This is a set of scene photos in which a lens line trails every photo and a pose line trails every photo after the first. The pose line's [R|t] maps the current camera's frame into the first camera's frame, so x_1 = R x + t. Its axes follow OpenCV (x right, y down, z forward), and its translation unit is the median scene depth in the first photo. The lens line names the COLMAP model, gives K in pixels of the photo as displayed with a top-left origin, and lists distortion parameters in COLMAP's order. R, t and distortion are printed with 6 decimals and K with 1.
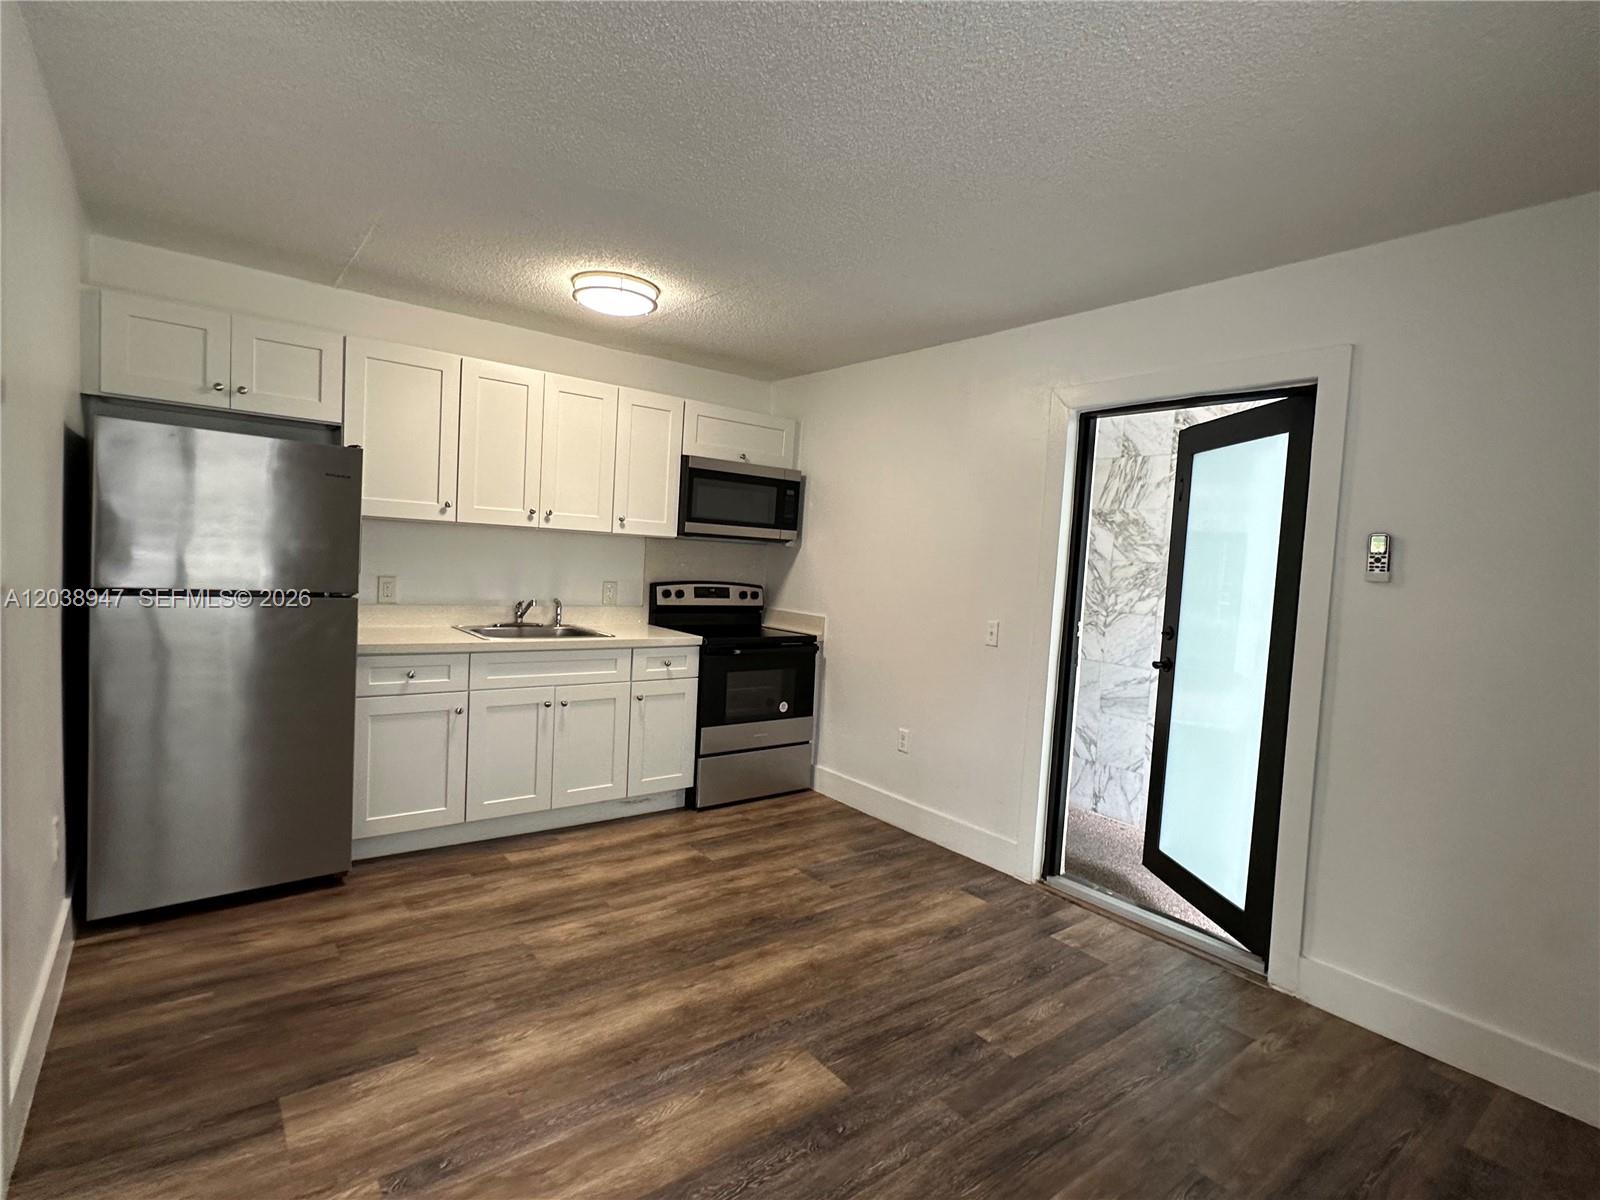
lens RADIAL K [[794.7, 0, 805.2], [0, 794.7, 606.1], [0, 0, 1]] dist [-0.004530, 0.001159]
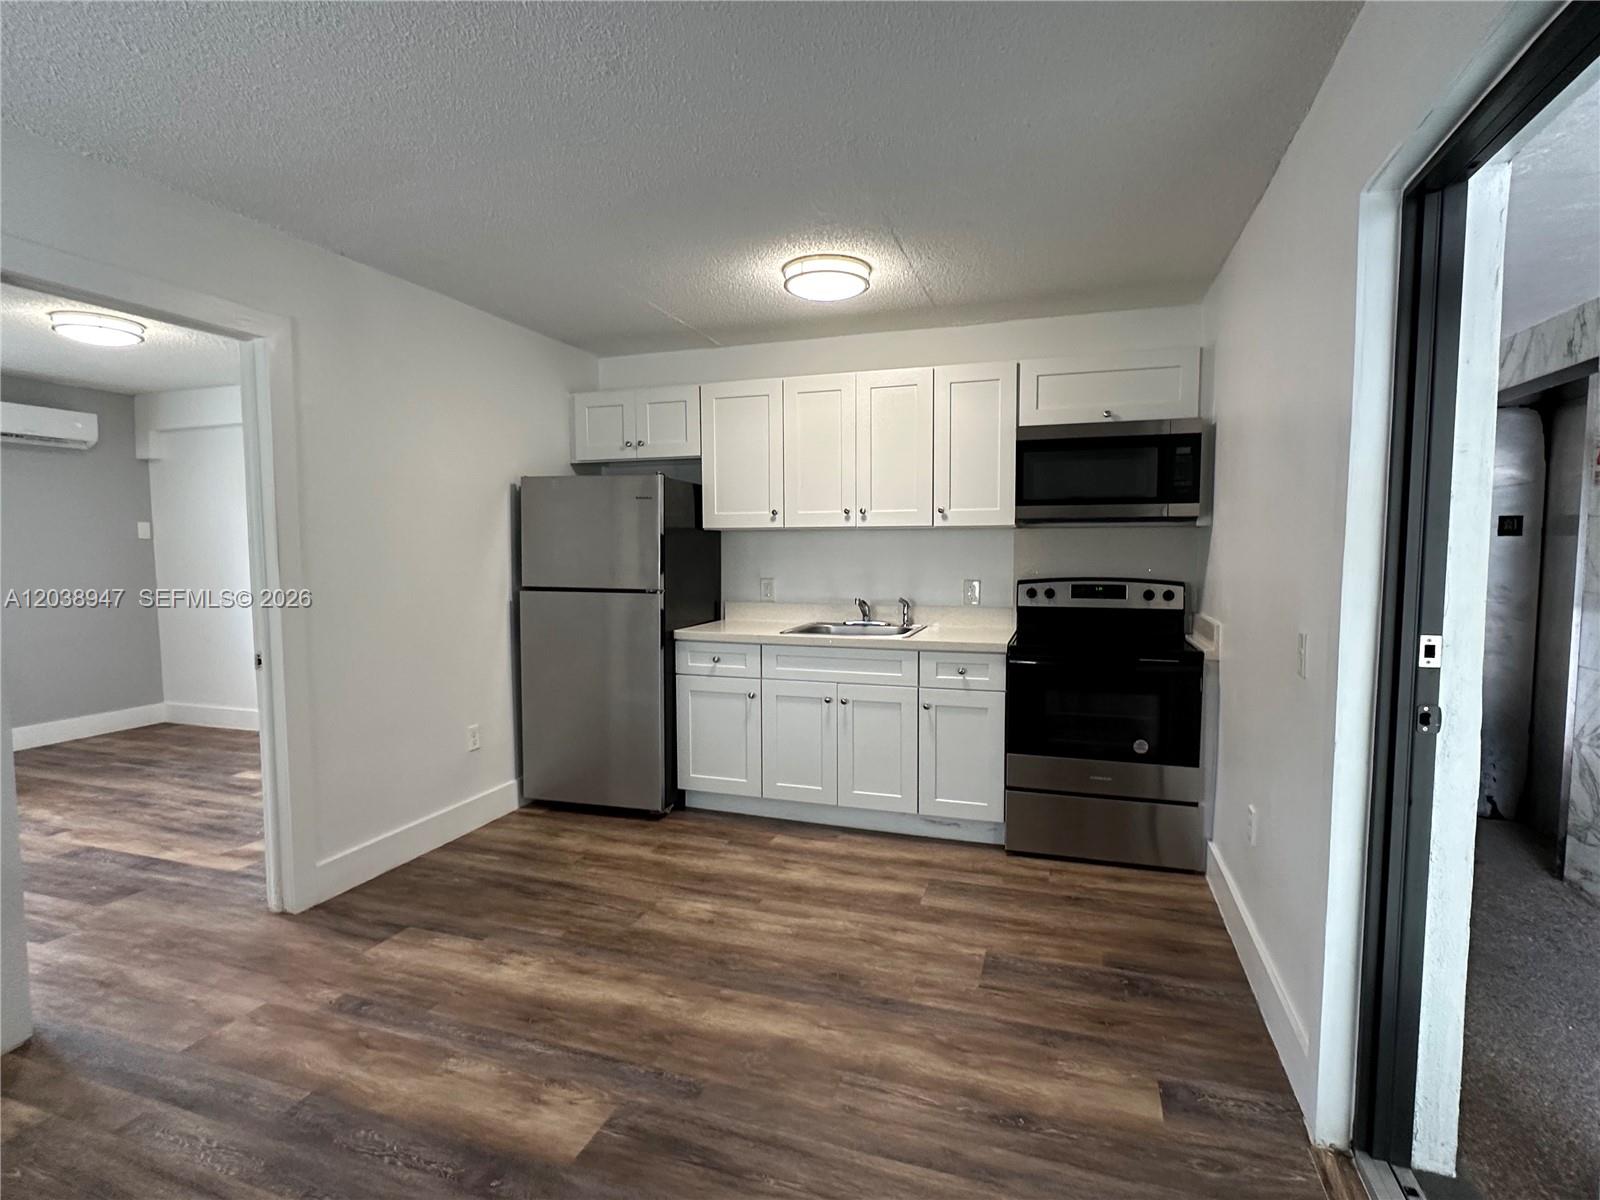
lens RADIAL K [[794.7, 0, 804.2], [0, 794.7, 603.3], [0, 0, 1]] dist [-0.004530, 0.001159]
pose [[0.546255, 0.001056, -0.837618, 0.582255], [-0.019446, 0.999746, -0.011421, 0.014181], [0.837393, 0.022527, 0.546136, 0.479757]]
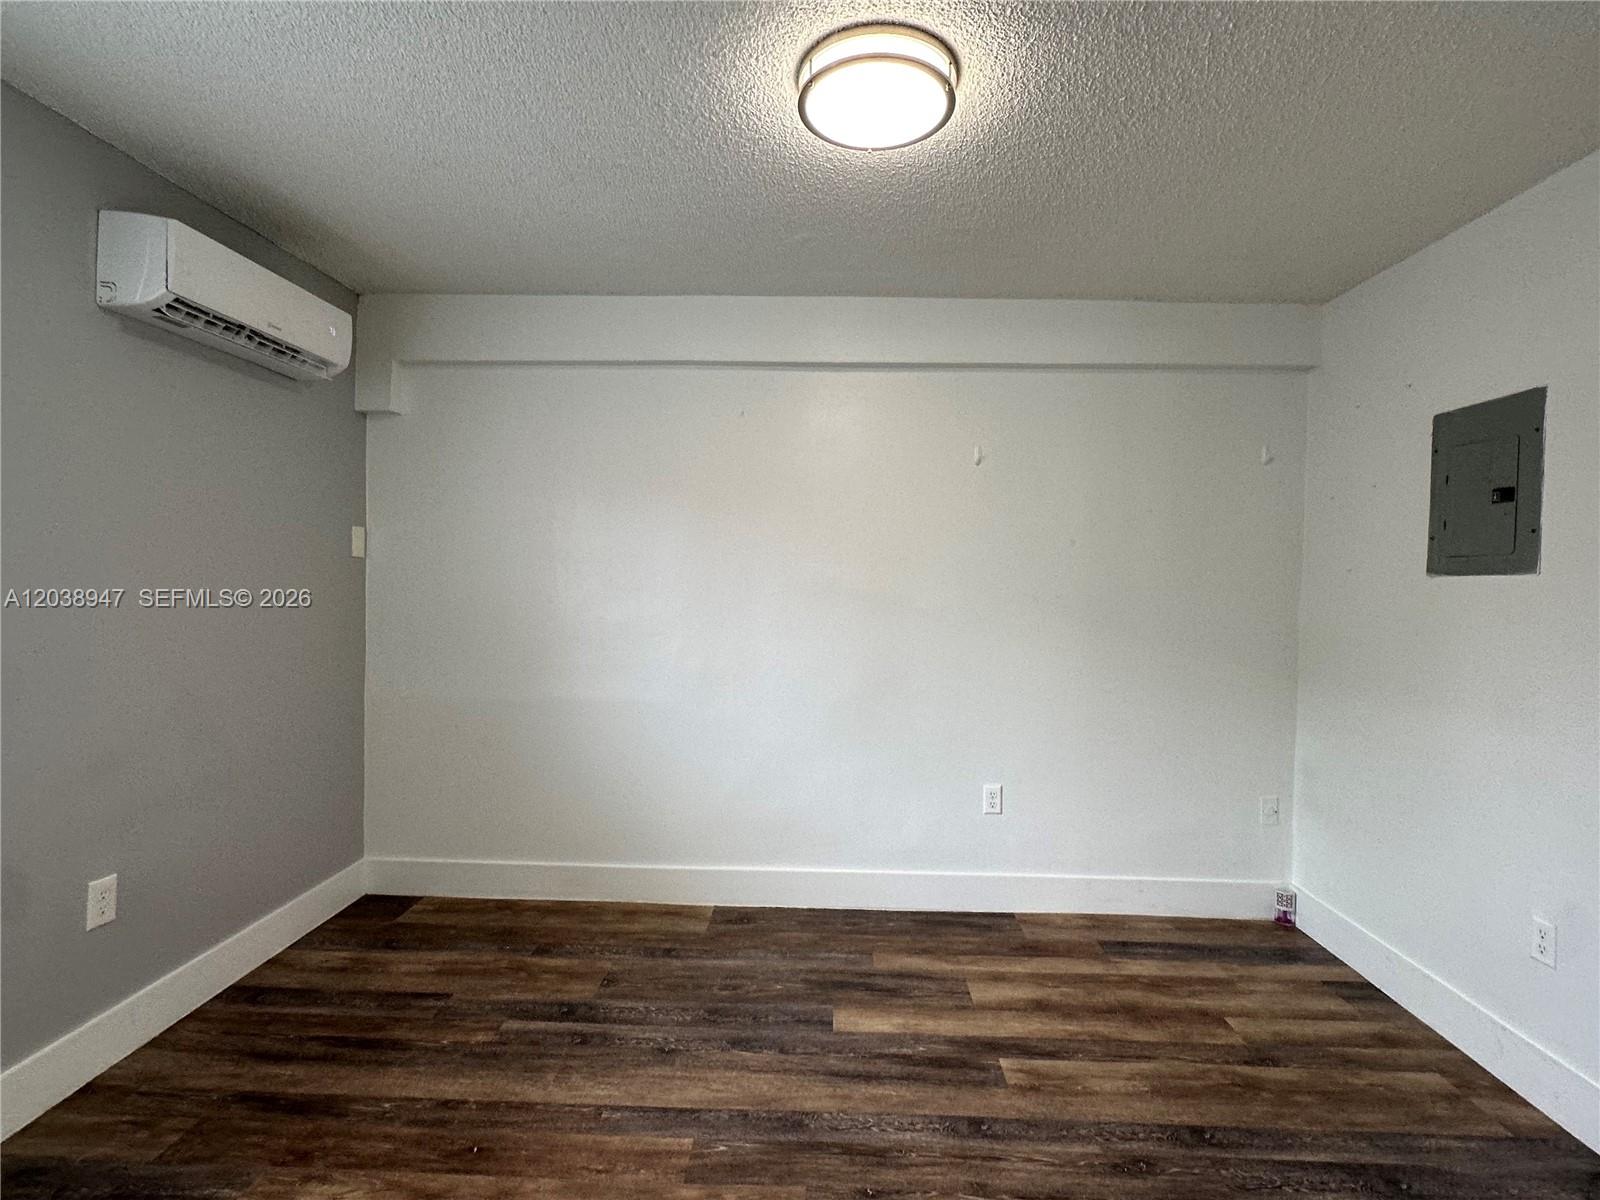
lens RADIAL K [[794.7, 0, 806.5], [0, 794.7, 599.4], [0, 0, 1]] dist [-0.004530, 0.001159]
pose [[0.767388, -0.028293, -0.640558, -0.755560], [-0.014432, 0.998011, -0.061370, -0.022021], [0.641020, 0.056339, 0.765453, -0.215080]]
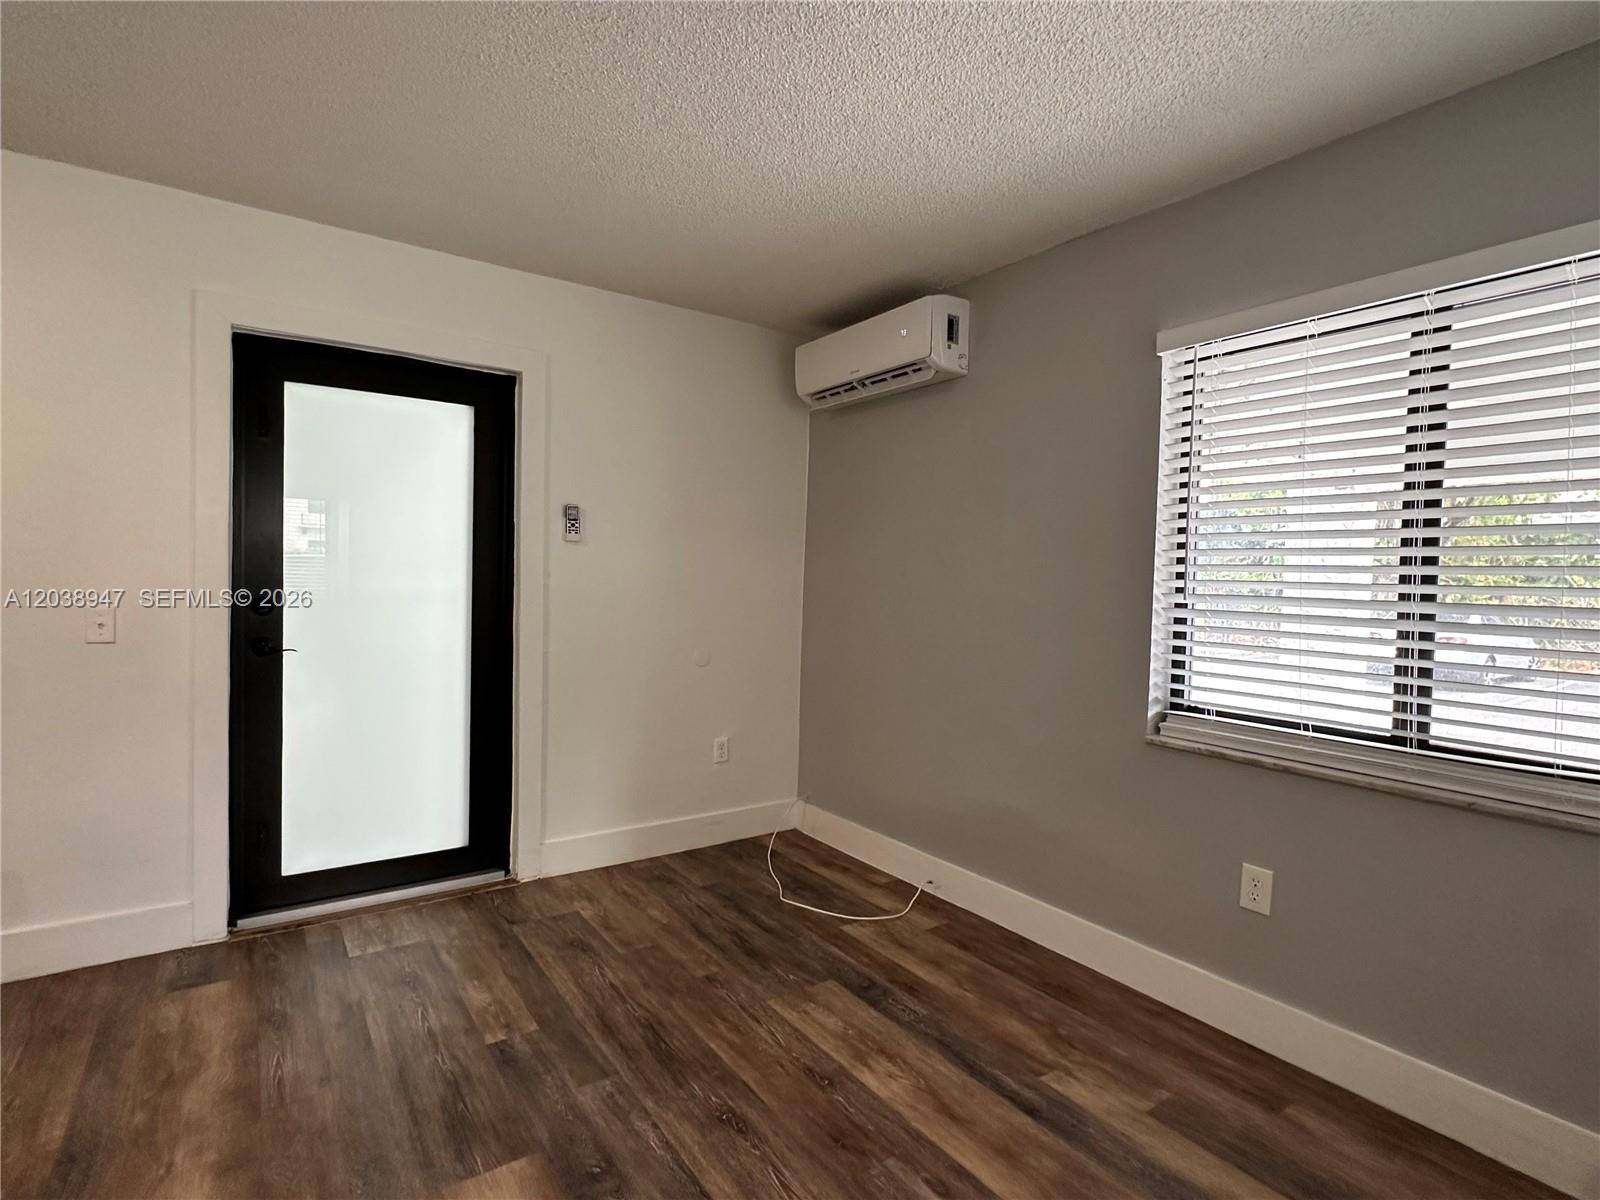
lens RADIAL K [[794.7, 0, 806.4], [0, 794.7, 608.6], [0, 0, 1]] dist [-0.004530, 0.001159]
pose [[0.050955, -0.095802, 0.994095, -0.462162], [0.038059, 0.994852, 0.093924, -0.022442], [-0.997975, 0.033048, 0.054339, 0.421791]]
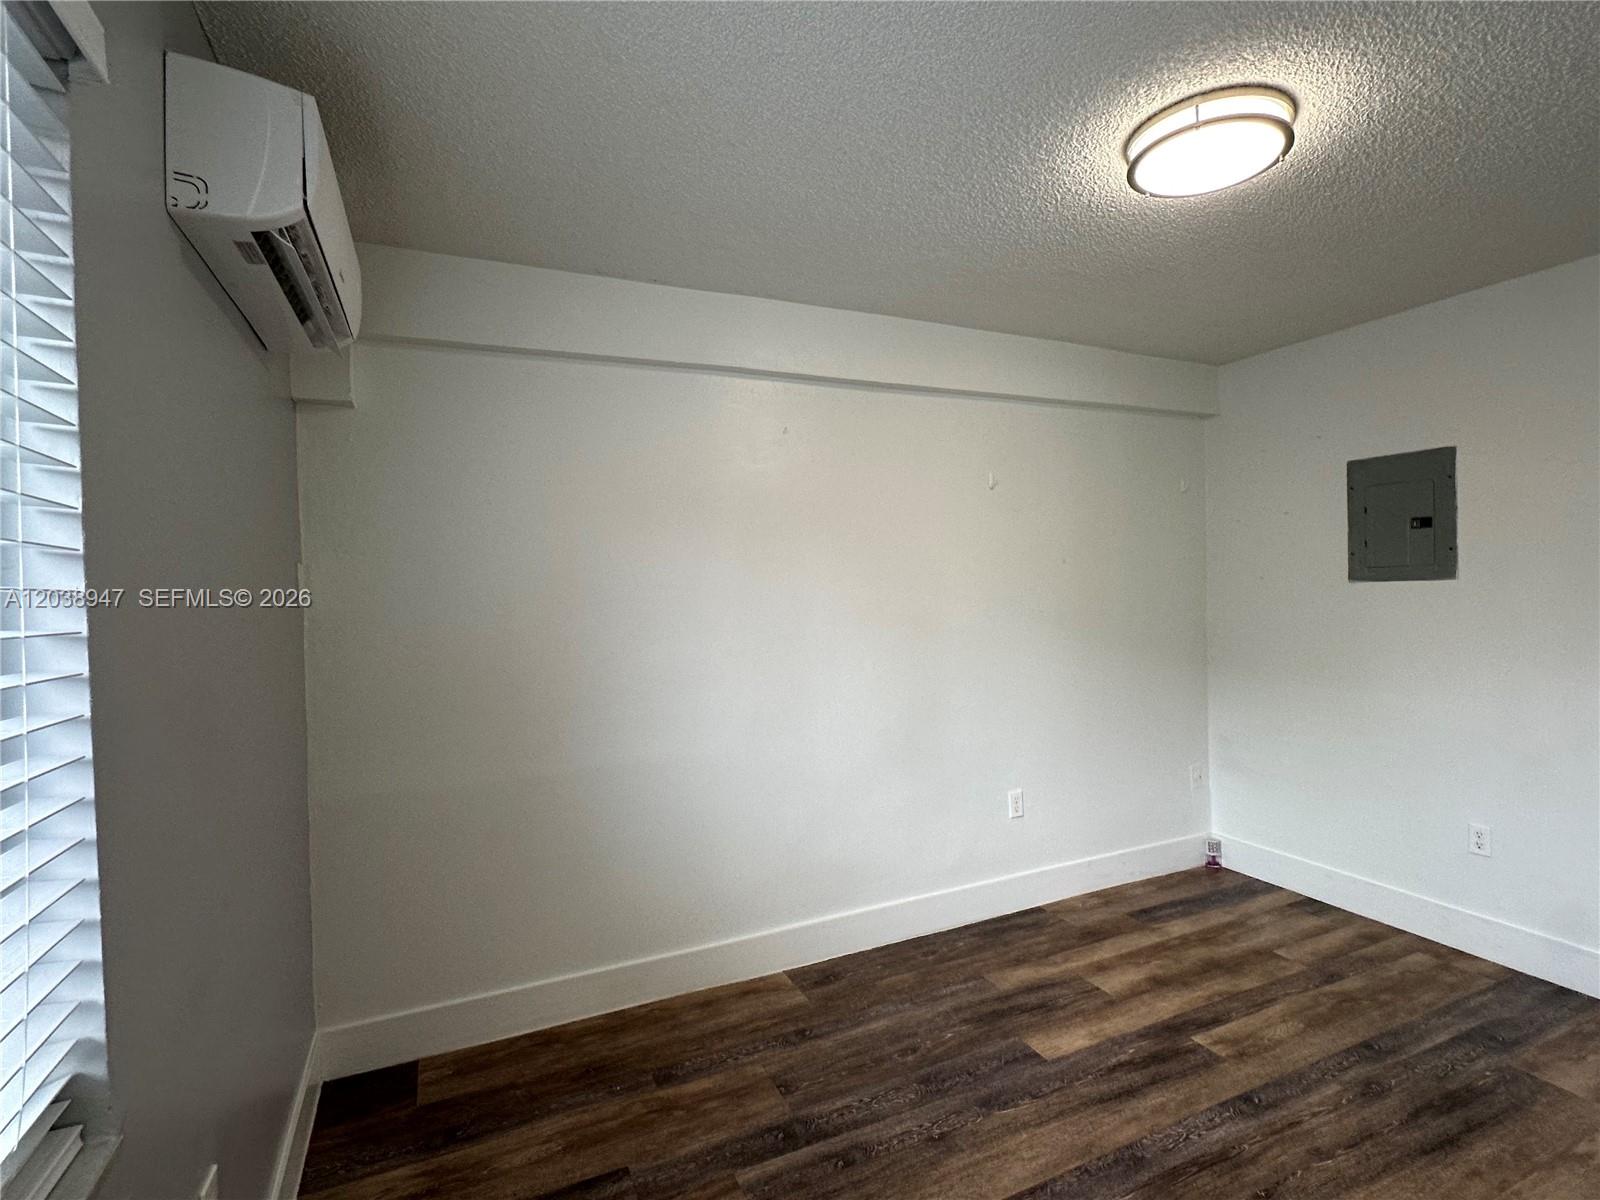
lens RADIAL K [[794.7, 0, 806.5], [0, 794.7, 599.7], [0, 0, 1]] dist [-0.004530, 0.001159]
pose [[0.970549, -0.077730, -0.228020, -1.243280], [0.065940, 0.996084, -0.058891, -0.064710], [0.231705, 0.042121, 0.971874, -0.398257]]
